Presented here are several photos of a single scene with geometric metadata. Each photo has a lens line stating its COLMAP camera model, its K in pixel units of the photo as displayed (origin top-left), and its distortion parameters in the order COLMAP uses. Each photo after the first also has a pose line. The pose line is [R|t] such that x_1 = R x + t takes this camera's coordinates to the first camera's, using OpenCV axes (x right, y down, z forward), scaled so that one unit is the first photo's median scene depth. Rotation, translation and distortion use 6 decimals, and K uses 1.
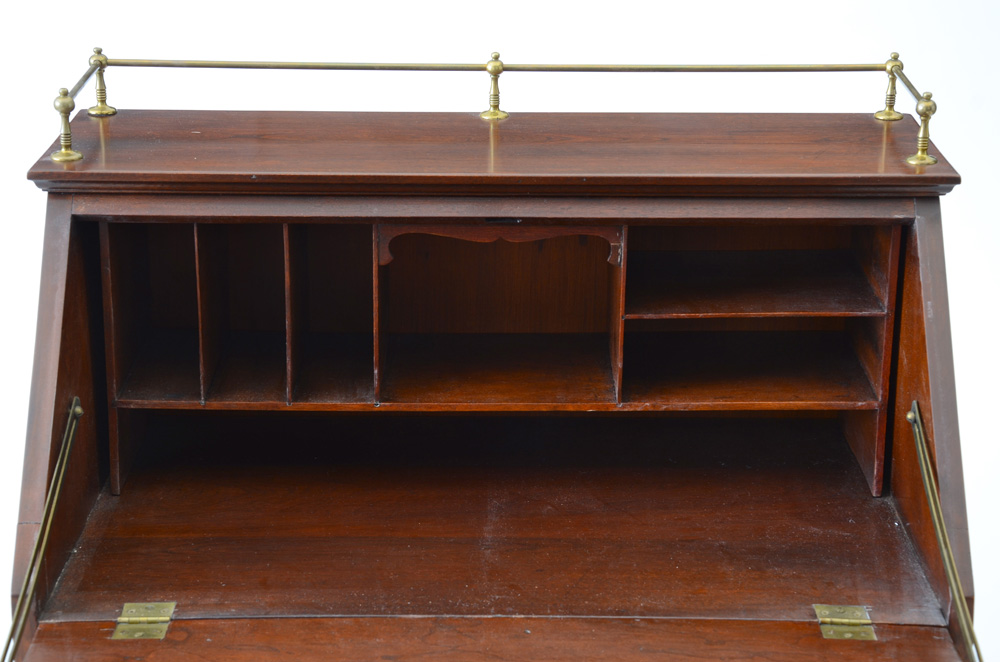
lens RADIAL K [[2124.2, 0, 515.5], [0, 2124.2, 364.4], [0, 0, 1]] dist [0.387157, 0.000000]
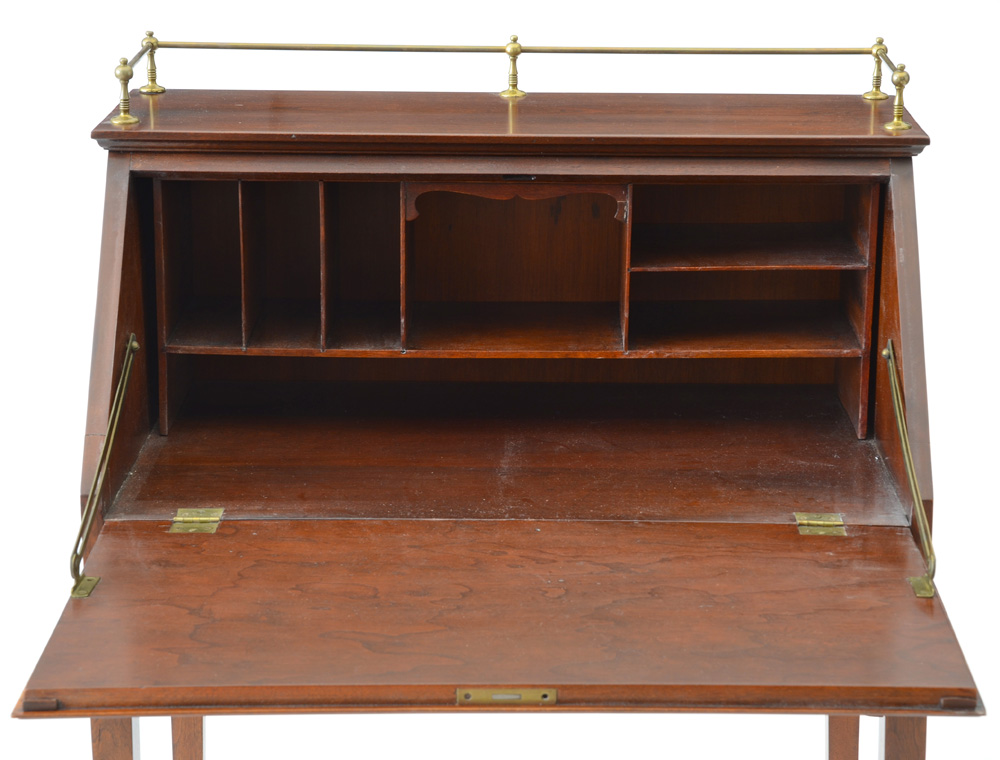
lens RADIAL K [[2481.2, 0, 552.1], [0, 2481.2, 417.1], [0, 0, 1]] dist [0.334658, 0.000000]
pose [[0.999992, 0.003207, -0.002425, 0.014656], [-0.003315, 0.998936, -0.045999, 0.114027], [0.002275, 0.046007, 0.998939, -0.276967]]
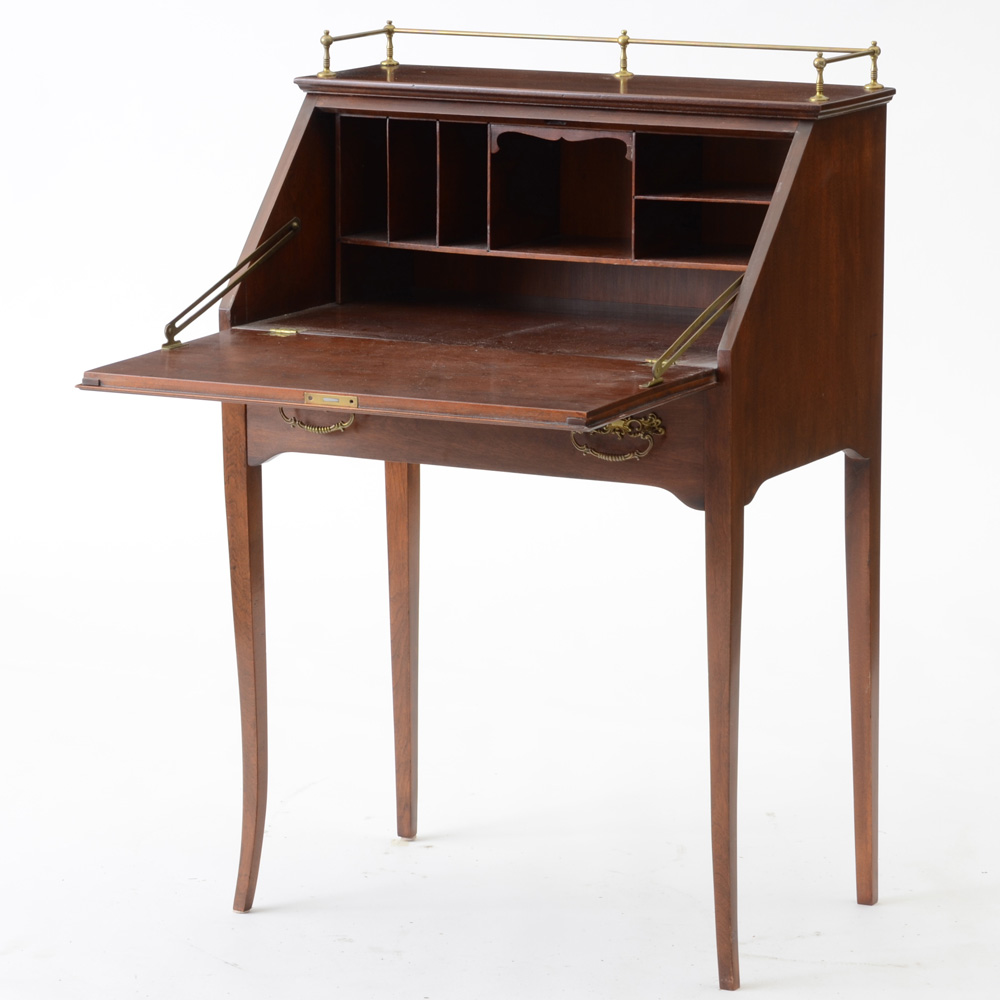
lens RADIAL K [[4137.5, 0, 525.6], [0, 4137.5, 479.6], [0, 0, 1]] dist [0.497958, 0.000000]
pose [[0.875647, 0.086603, -0.475123, 1.383264], [-0.156283, 0.981669, -0.109096, 0.500779], [0.456965, 0.169784, 0.873130, -1.523917]]
